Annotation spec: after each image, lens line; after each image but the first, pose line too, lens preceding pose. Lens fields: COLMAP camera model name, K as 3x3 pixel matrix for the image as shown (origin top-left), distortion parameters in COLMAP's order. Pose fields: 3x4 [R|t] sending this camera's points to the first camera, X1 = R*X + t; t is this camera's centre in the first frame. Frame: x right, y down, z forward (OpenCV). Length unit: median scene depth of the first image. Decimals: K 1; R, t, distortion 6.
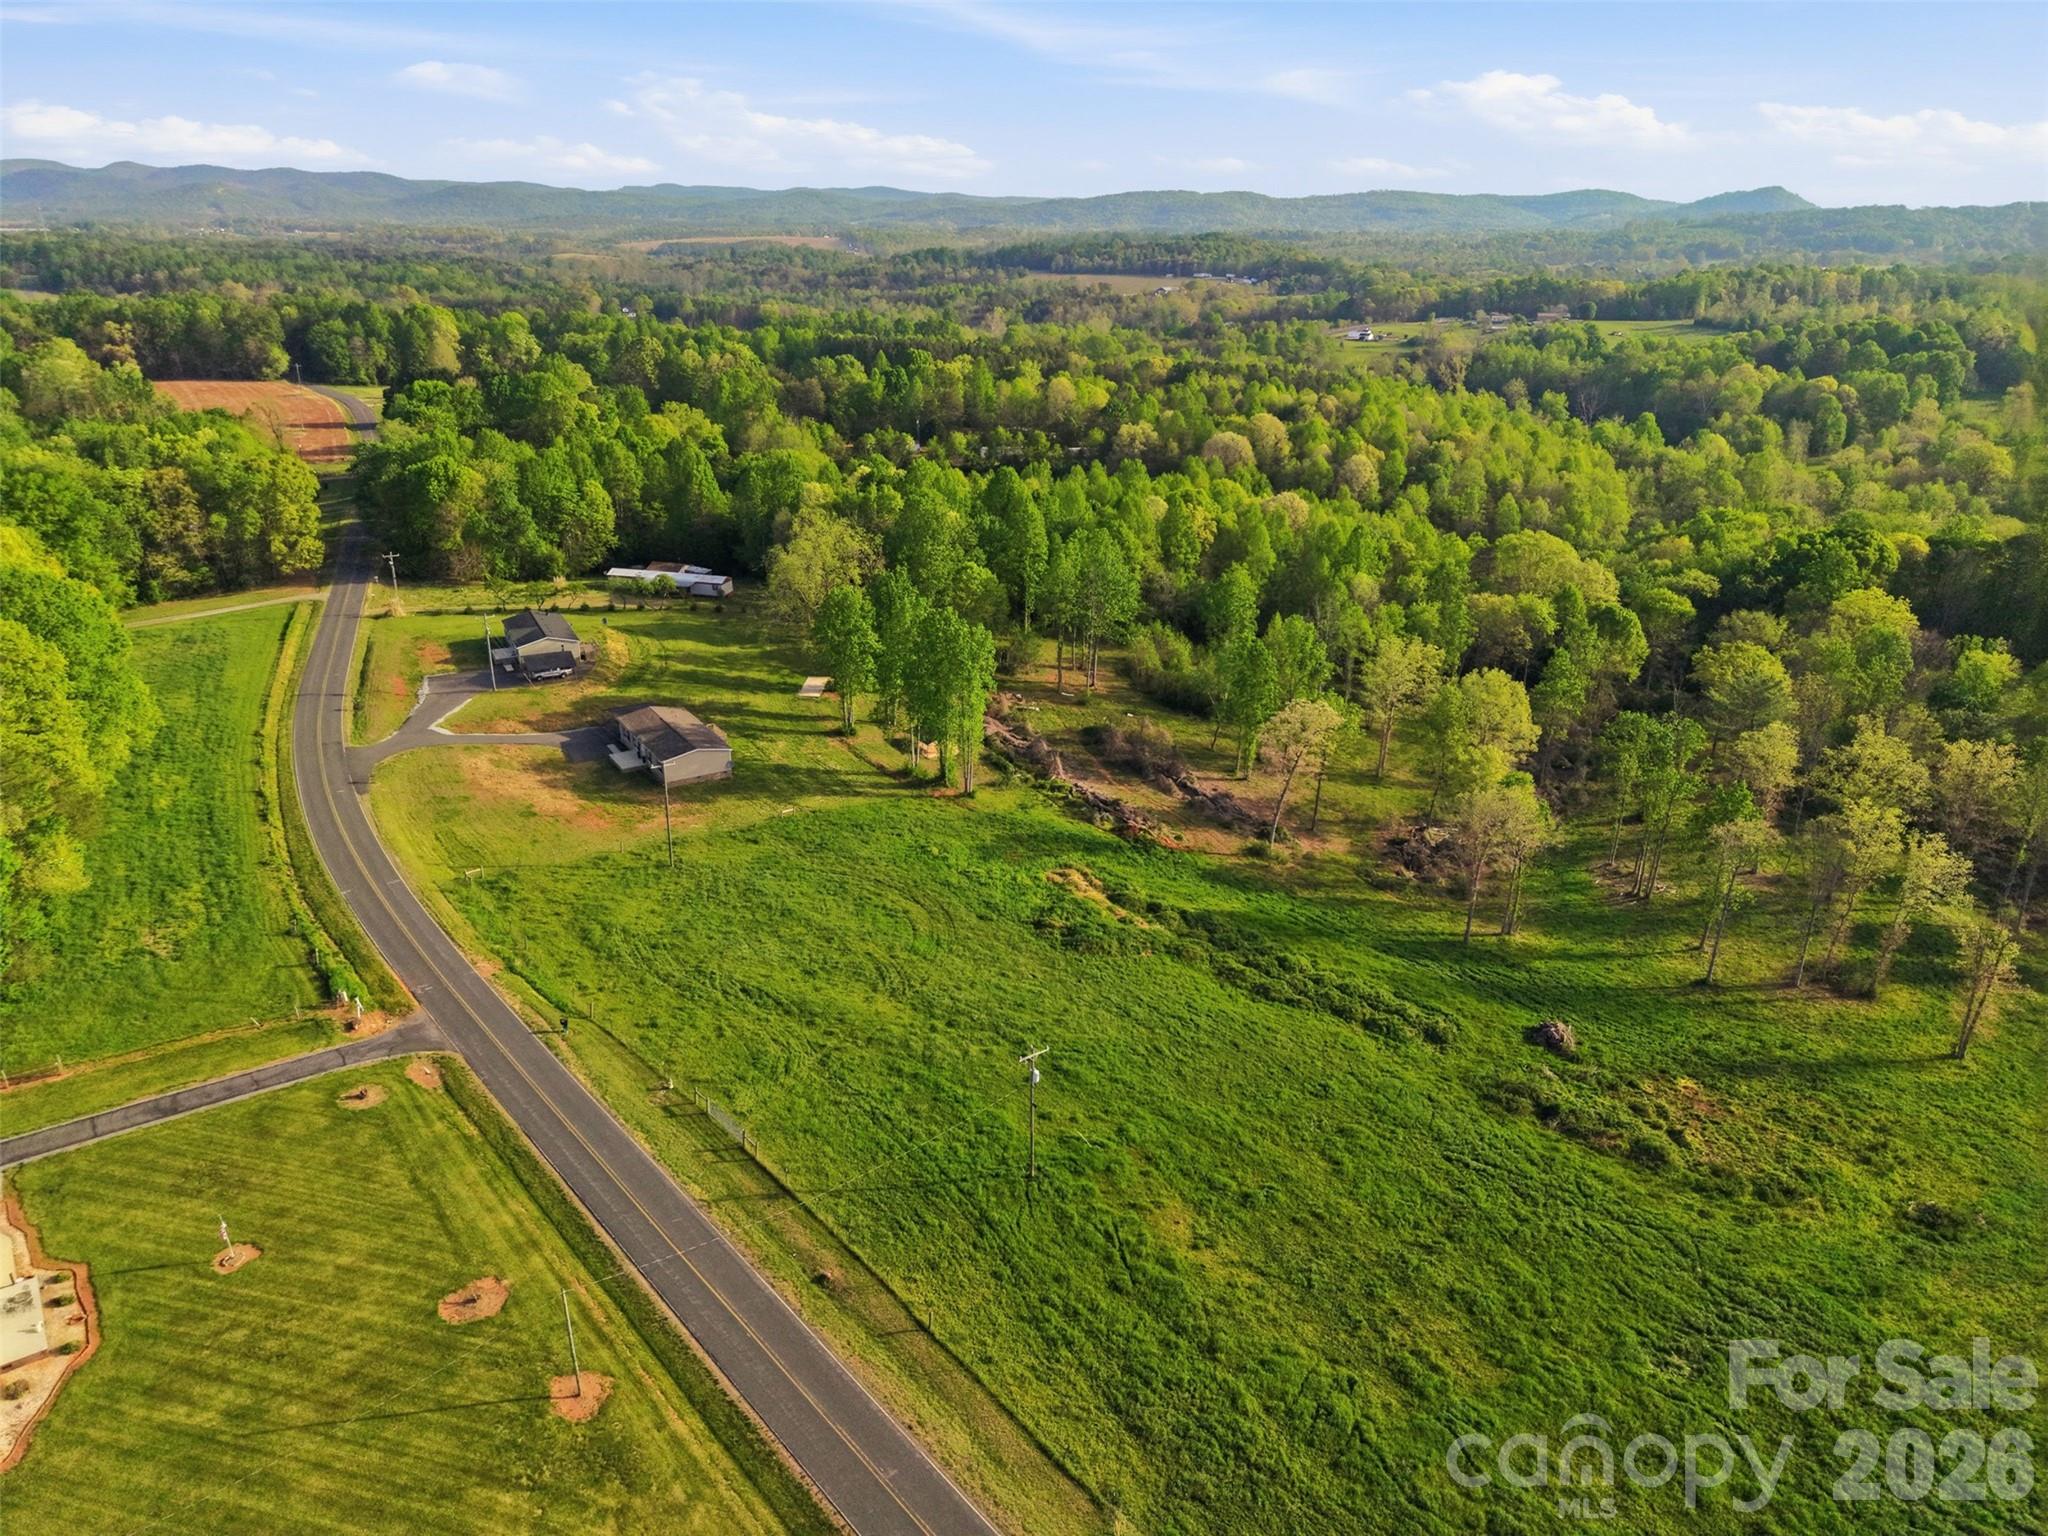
lens RADIAL K [[1428.2, 0, 1024.0], [0, 1428.2, 768.0], [0, 0, 1]] dist [0.003990, -0.005437]
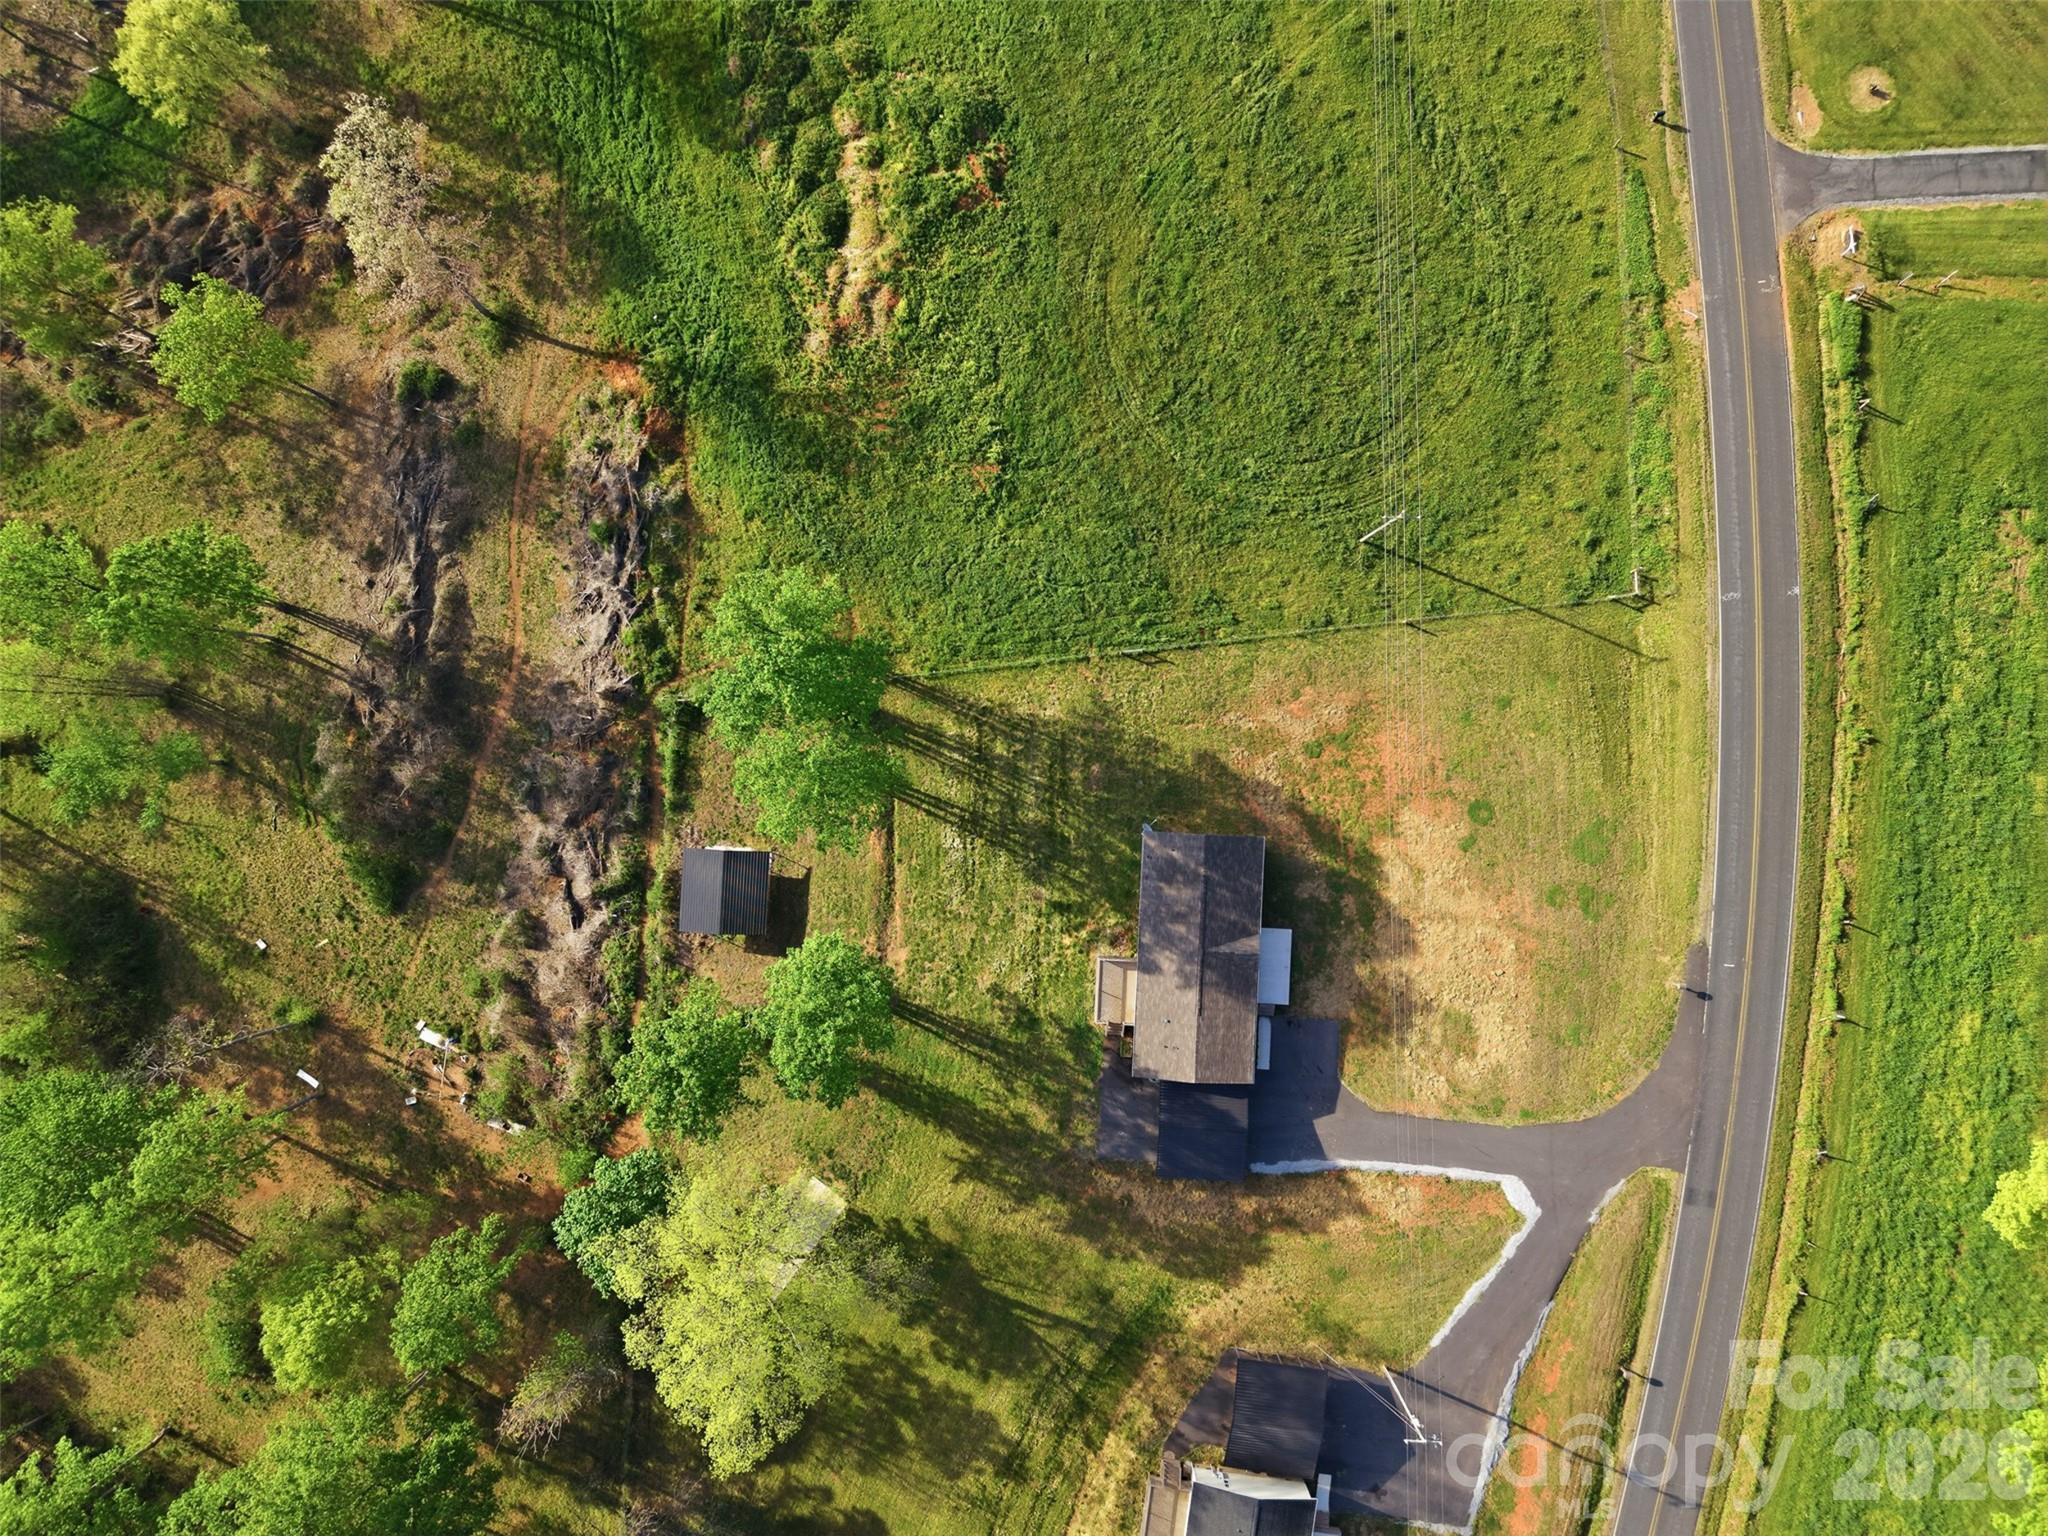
lens RADIAL K [[1428.2, 0, 1024.0], [0, 1428.2, 768.0], [0, 0, 1]] dist [0.003990, -0.005437]
pose [[-0.820737, -0.571295, -0.003559, -0.147369], [0.200179, -0.293407, 0.934794, -0.574170], [-0.535087, 0.766508, 0.355171, 0.796311]]
